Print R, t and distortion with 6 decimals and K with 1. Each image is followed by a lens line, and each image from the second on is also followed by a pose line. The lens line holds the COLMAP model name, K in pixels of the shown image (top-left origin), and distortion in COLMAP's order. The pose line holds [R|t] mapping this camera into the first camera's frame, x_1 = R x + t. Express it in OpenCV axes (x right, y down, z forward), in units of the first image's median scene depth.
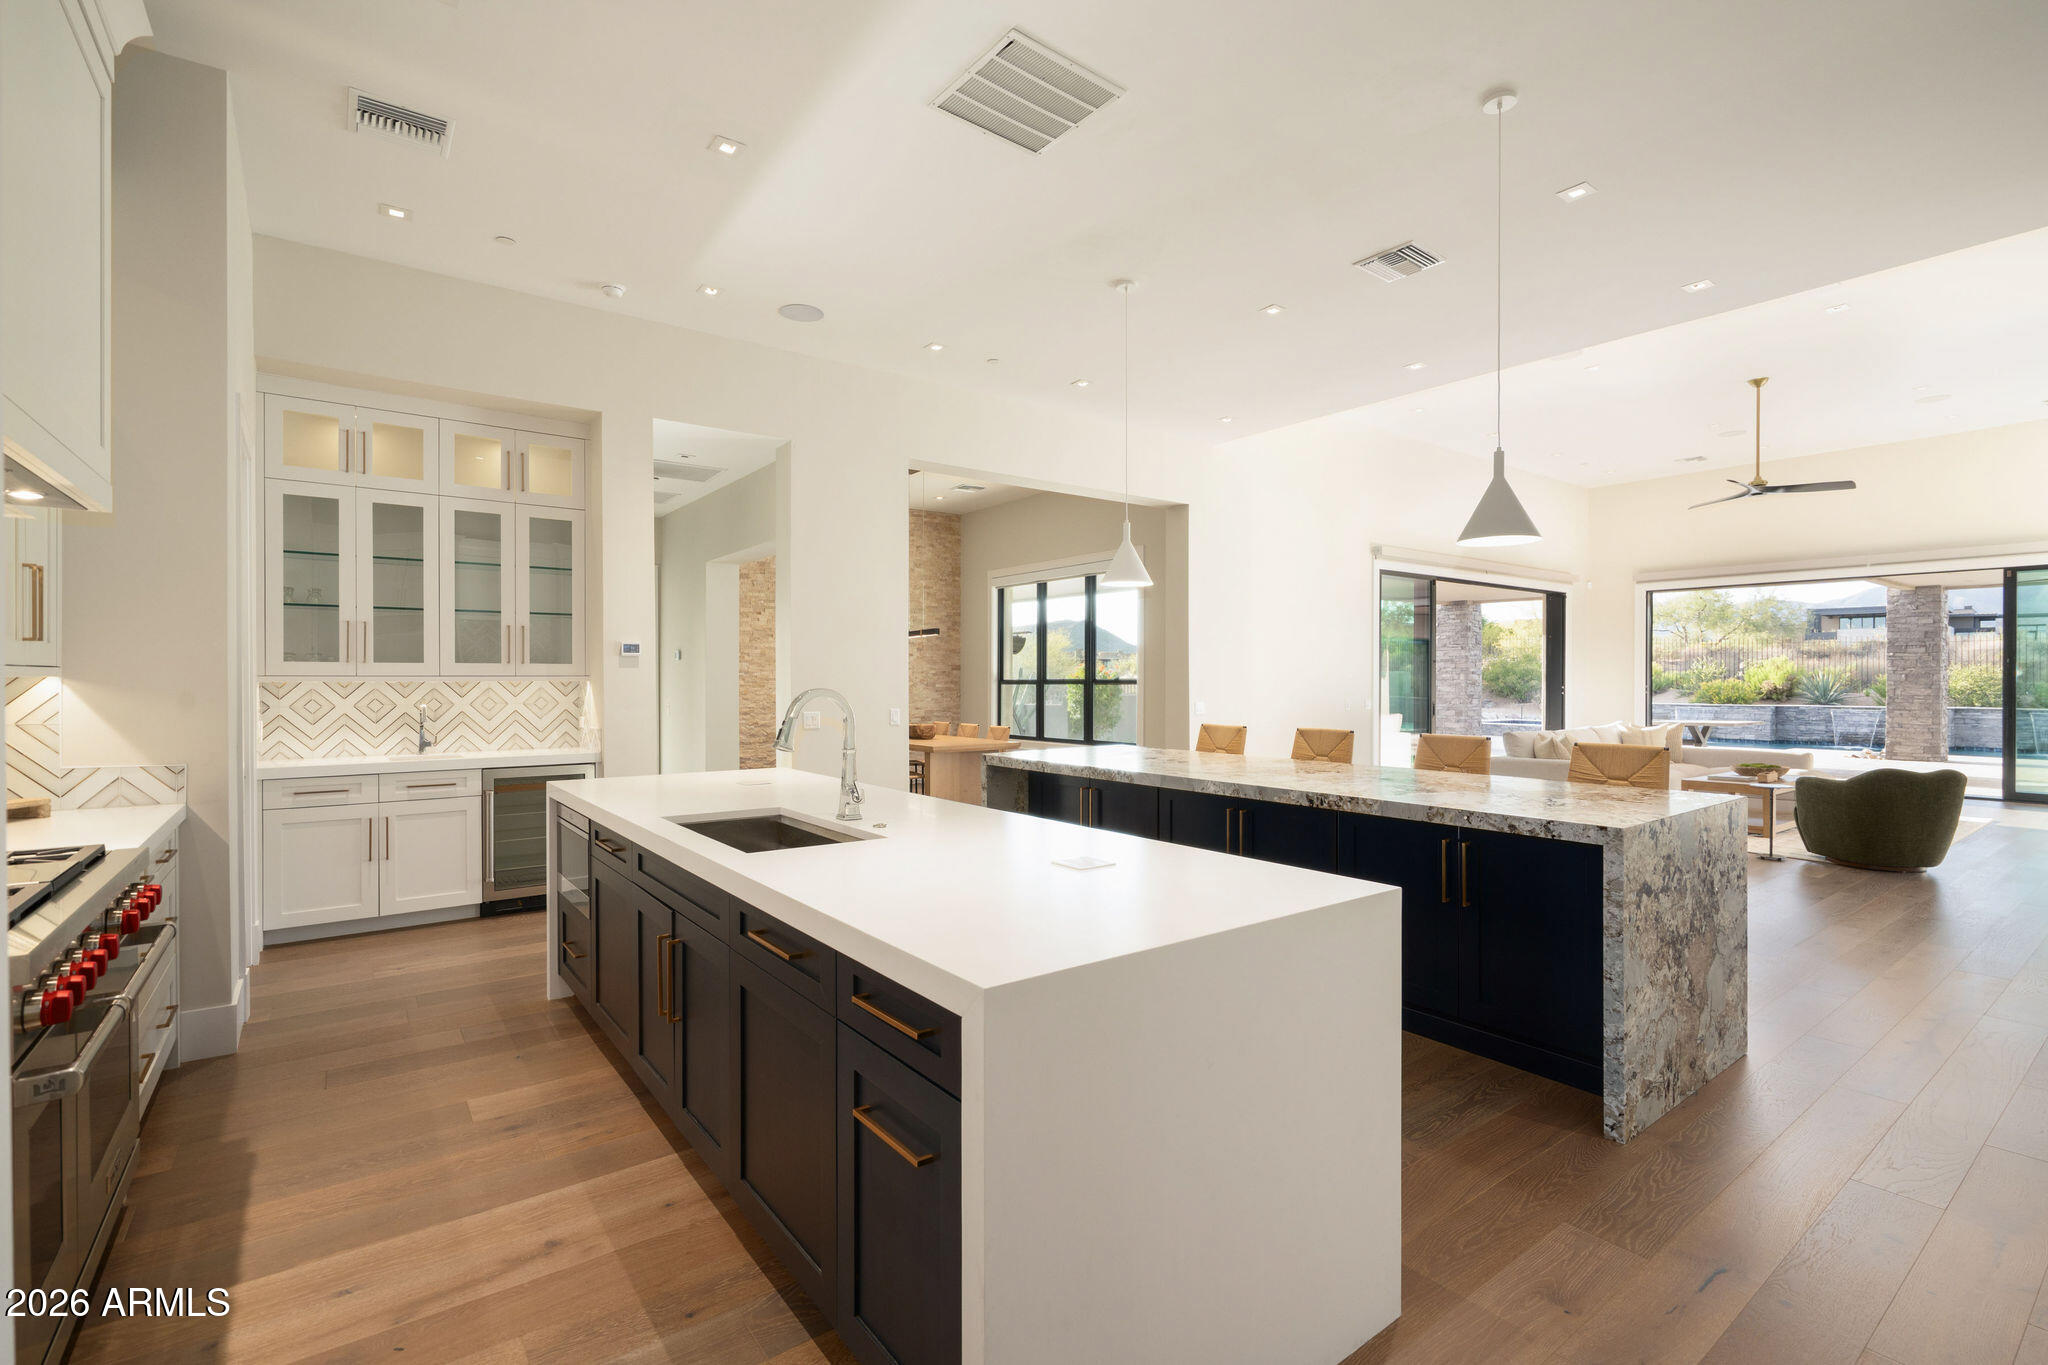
lens RADIAL K [[929.0, 0, 1021.7], [0, 929.0, 676.2], [0, 0, 1]] dist [-0.005280, 0.001533]
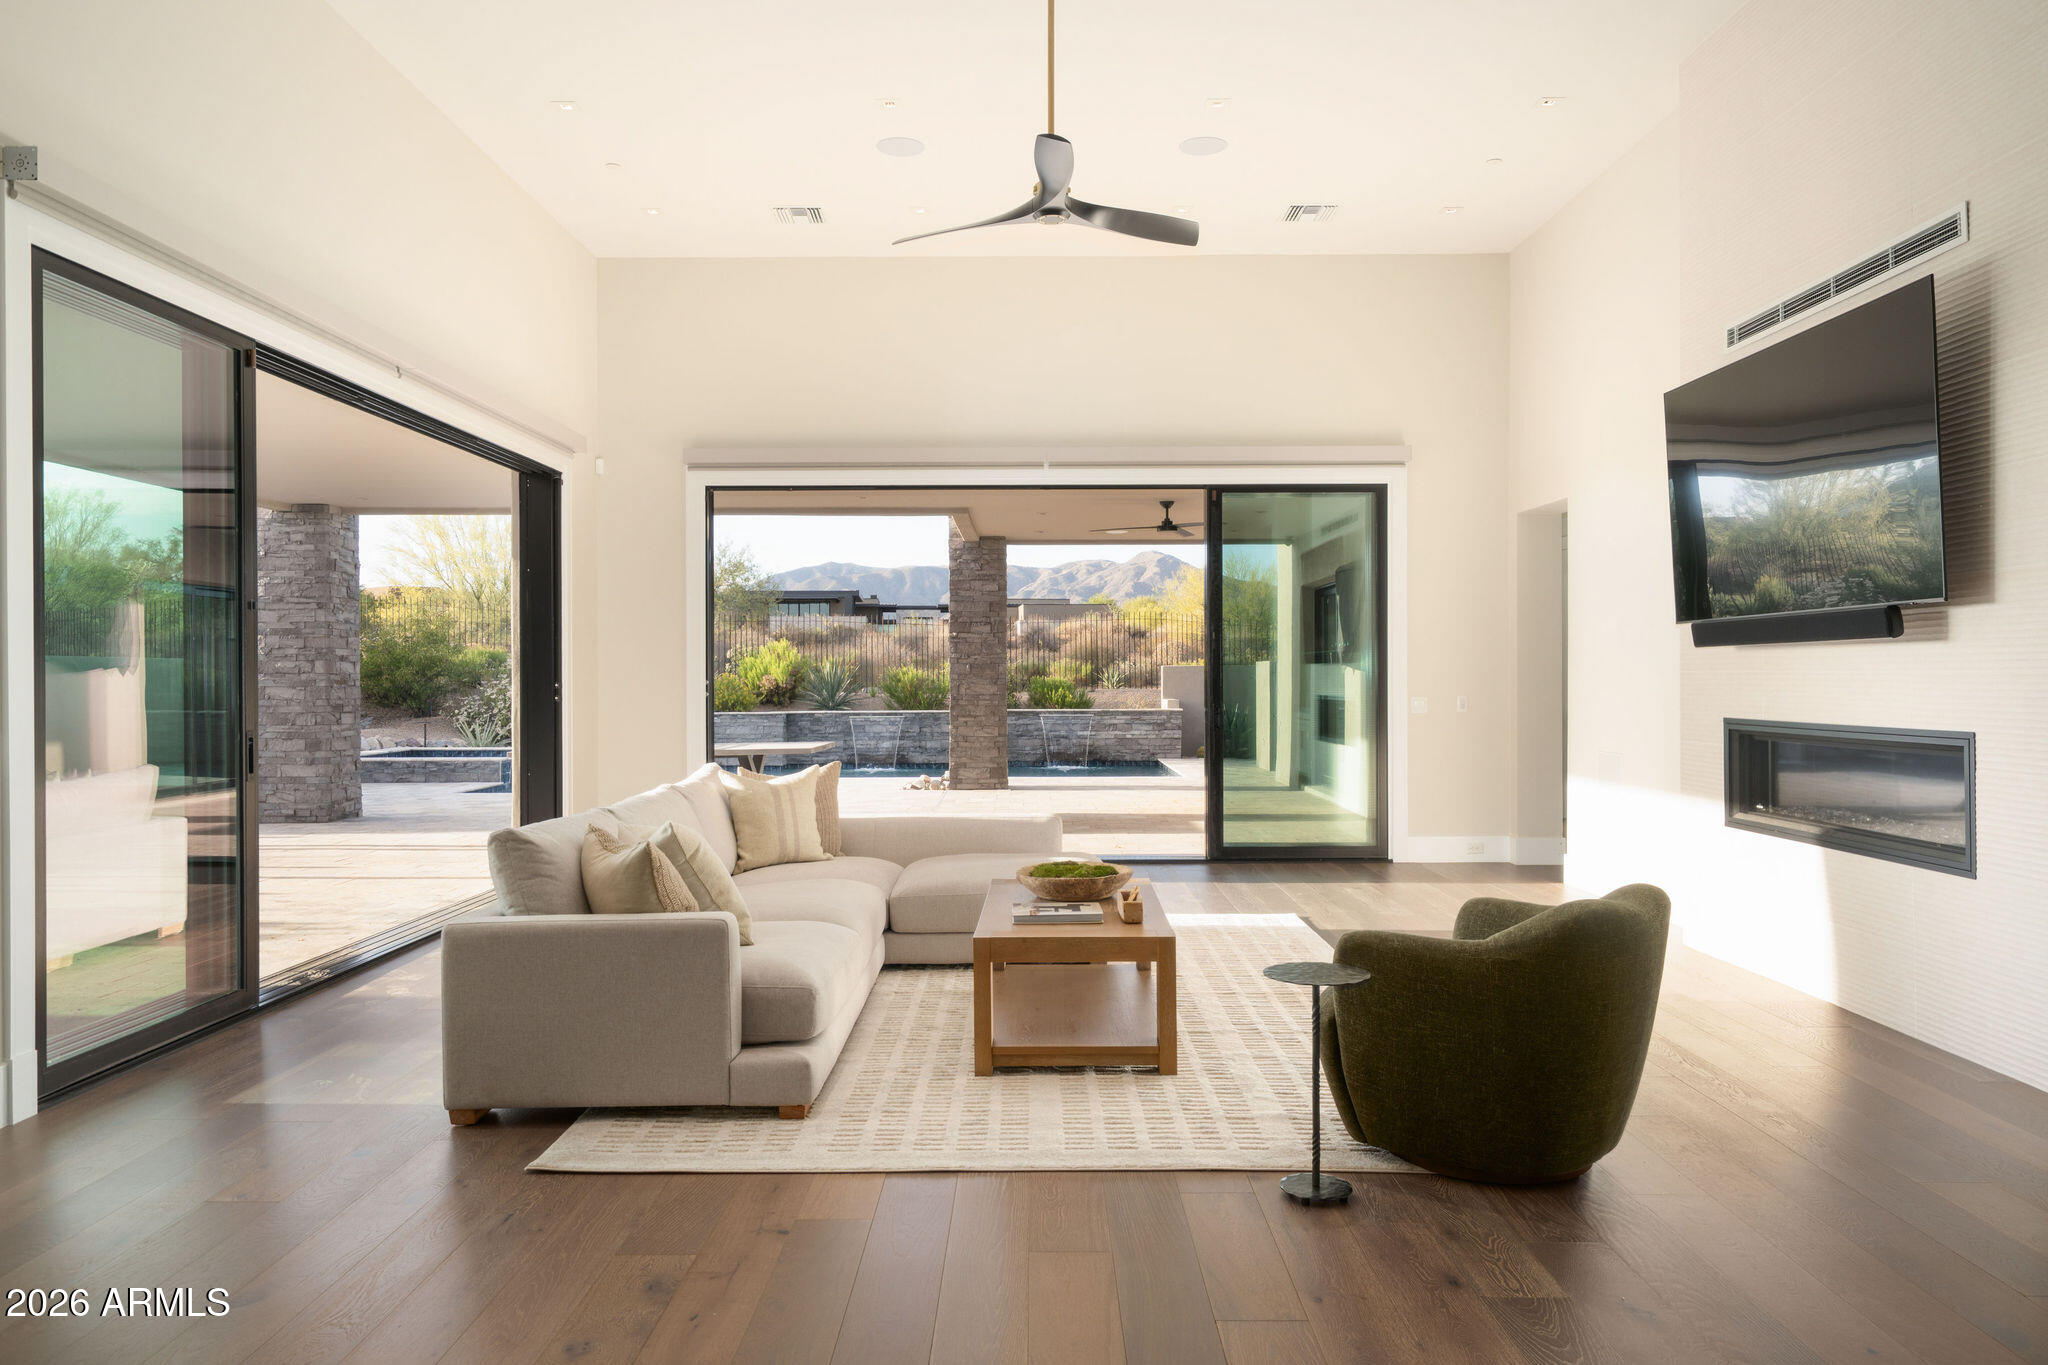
lens RADIAL K [[1386.4, 0, 1012.4], [0, 1386.4, 687.3], [0, 0, 1]] dist [0.010652, 0.004110]
pose [[0.610511, -0.008983, 0.791956, 0.202729], [0.001933, 0.999950, 0.009852, 0.006833], [-0.792005, -0.004484, 0.610498, 0.449905]]
